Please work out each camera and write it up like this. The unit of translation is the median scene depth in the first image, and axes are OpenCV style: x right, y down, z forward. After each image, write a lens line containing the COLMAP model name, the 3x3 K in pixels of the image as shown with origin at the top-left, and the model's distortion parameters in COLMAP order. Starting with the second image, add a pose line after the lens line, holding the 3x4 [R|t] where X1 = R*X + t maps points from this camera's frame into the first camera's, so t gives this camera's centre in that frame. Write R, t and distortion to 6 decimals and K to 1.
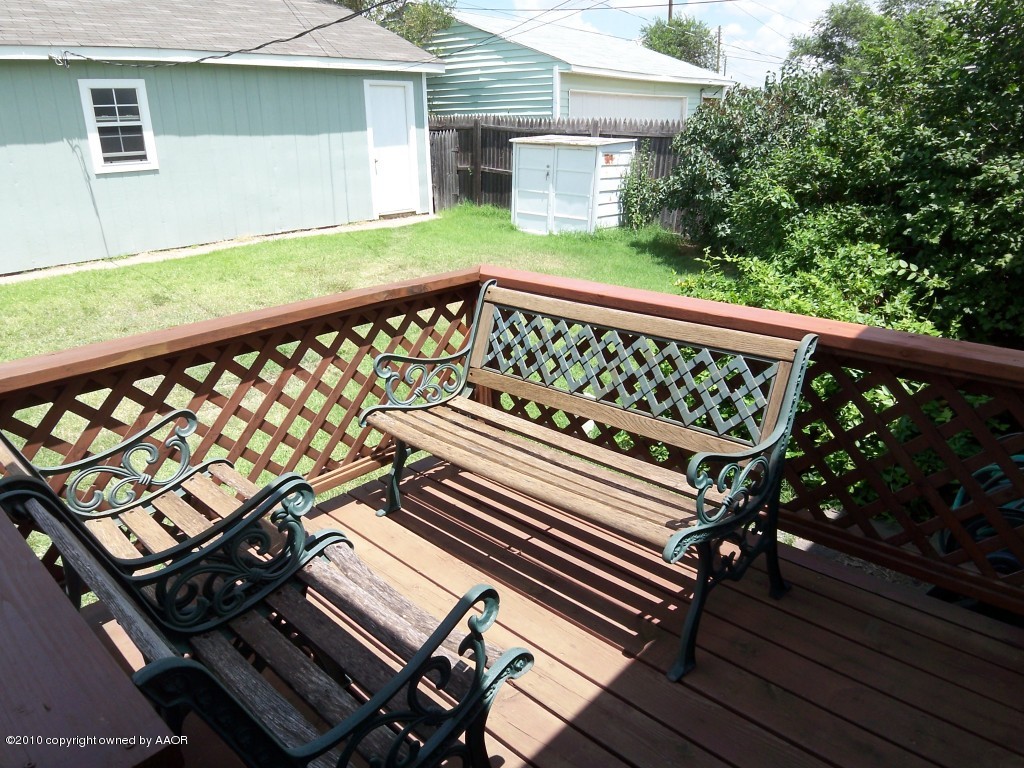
lens RADIAL K [[683.5, 0, 523.4], [0, 683.5, 389.2], [0, 0, 1]] dist [-0.031018, -0.022878]
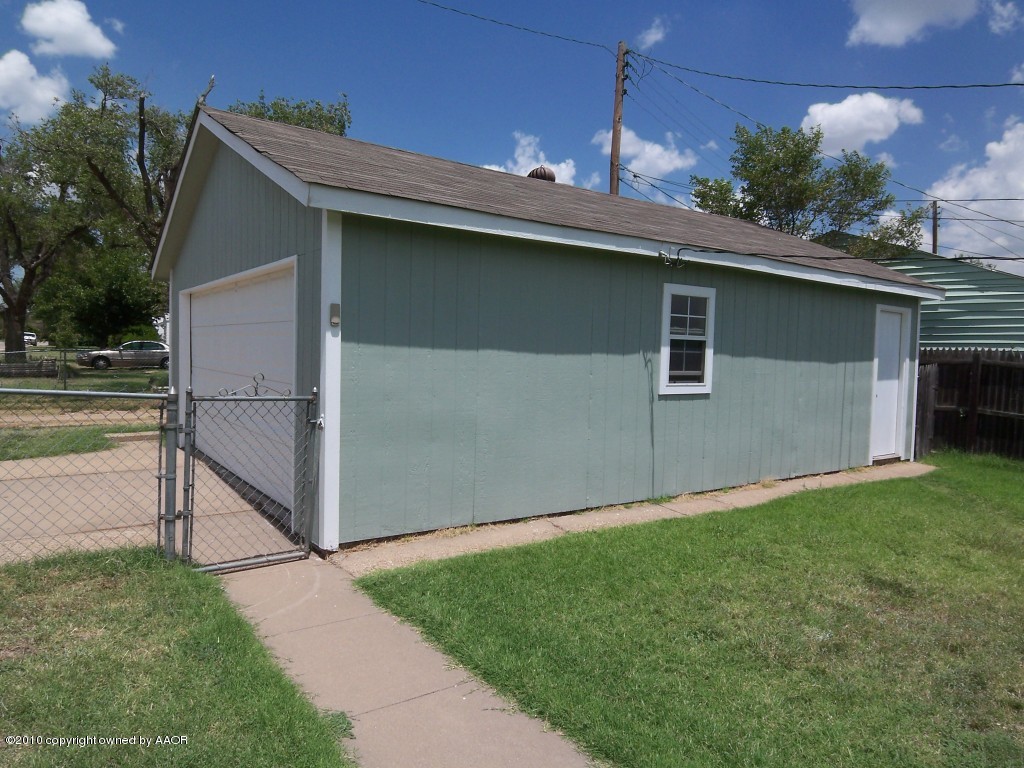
lens RADIAL K [[683.5, 0, 523.4], [0, 683.5, 389.2], [0, 0, 1]] dist [-0.031018, -0.022878]
pose [[0.977344, 0.042995, -0.207245, -0.518740], [-0.107268, 0.944706, -0.309878, -0.047816], [0.182463, 0.325088, 0.927914, 0.174067]]
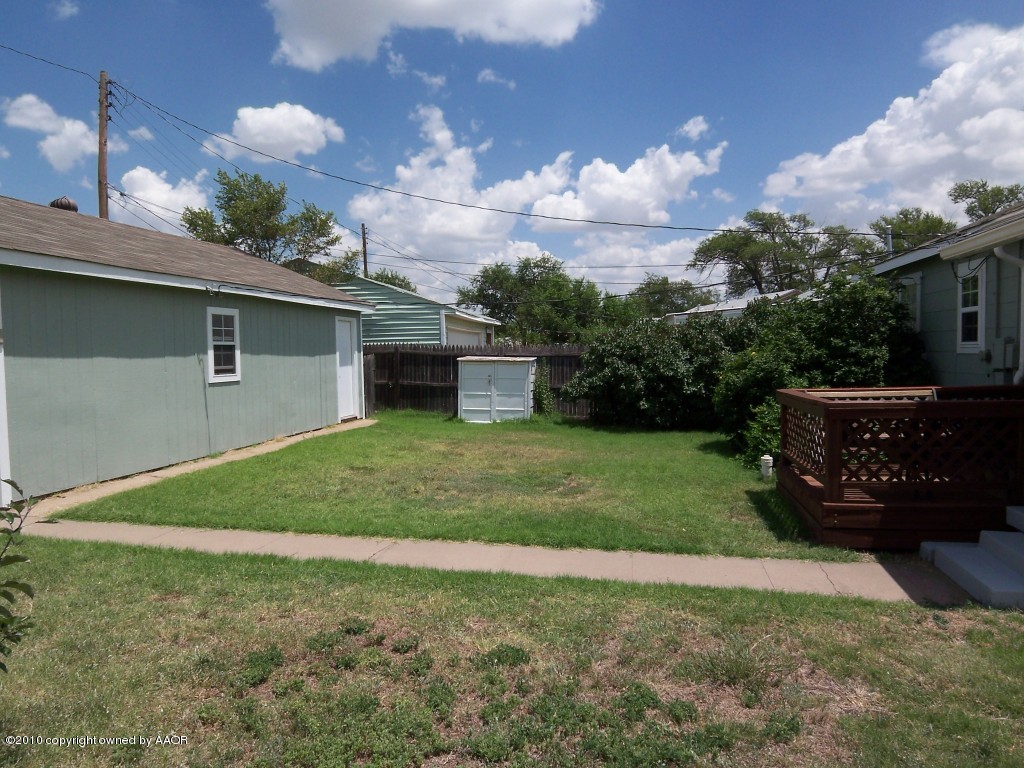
lens RADIAL K [[683.5, 0, 523.4], [0, 683.5, 389.2], [0, 0, 1]] dist [-0.031018, -0.022878]
pose [[0.845925, -0.033243, 0.532265, -0.663421], [0.202888, 0.943069, -0.263547, 0.089905], [-0.493201, 0.330931, 0.804510, -0.176034]]
